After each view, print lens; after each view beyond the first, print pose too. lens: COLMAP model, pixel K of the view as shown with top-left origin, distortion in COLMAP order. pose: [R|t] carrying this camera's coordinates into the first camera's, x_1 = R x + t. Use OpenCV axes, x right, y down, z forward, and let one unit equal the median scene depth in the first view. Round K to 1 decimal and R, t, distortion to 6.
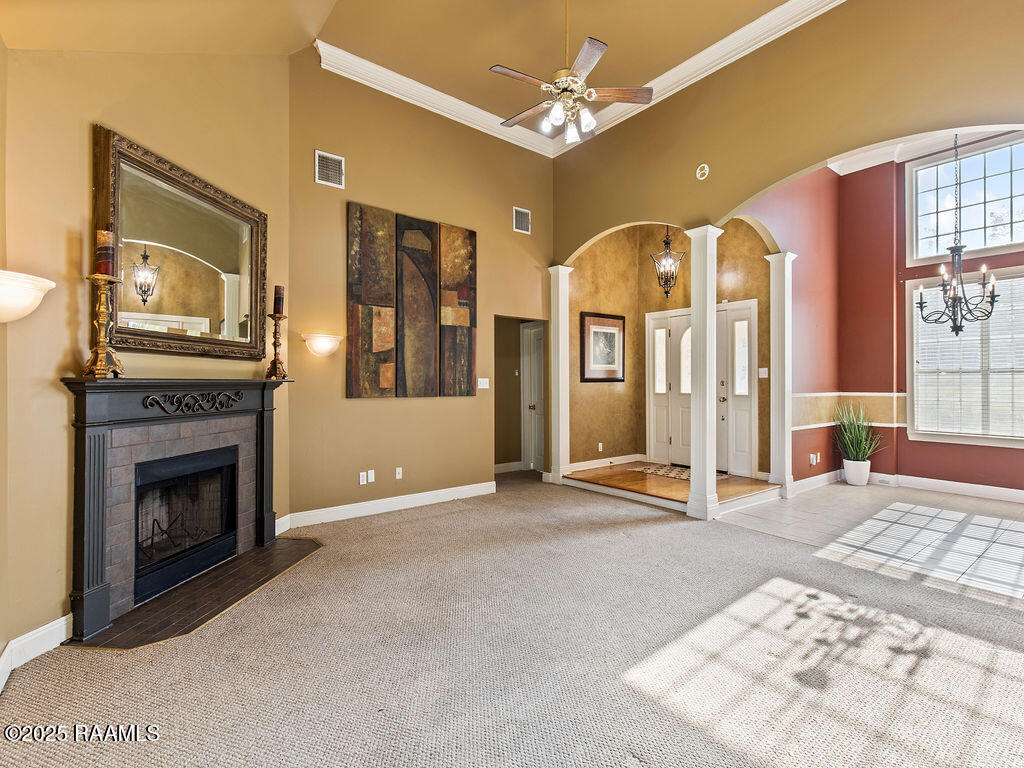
lens RADIAL K [[484.2, 0, 514.2], [0, 484.2, 377.7], [0, 0, 1]] dist [0.006443, -0.000957]
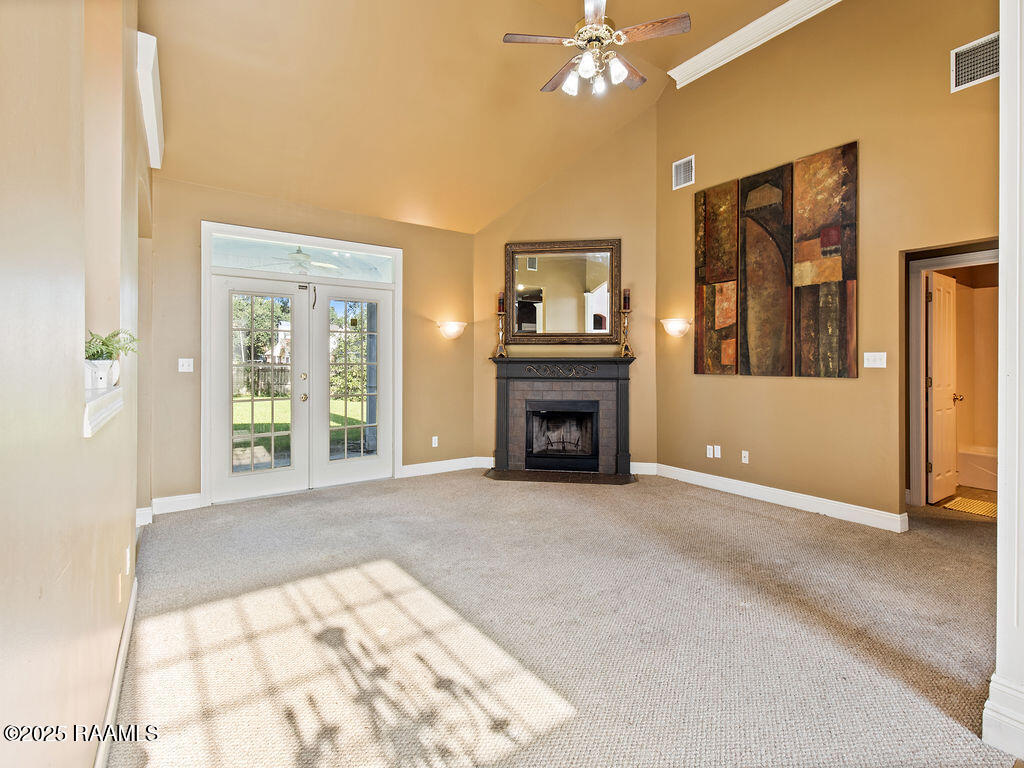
lens RADIAL K [[484.2, 0, 535.3], [0, 484.2, 356.7], [0, 0, 1]] dist [0.006443, -0.000957]
pose [[-0.027058, -0.009976, -0.999584, 0.749716], [0.009862, 0.999899, -0.010246, 0.011690], [0.999585, -0.010136, -0.026957, 0.666135]]
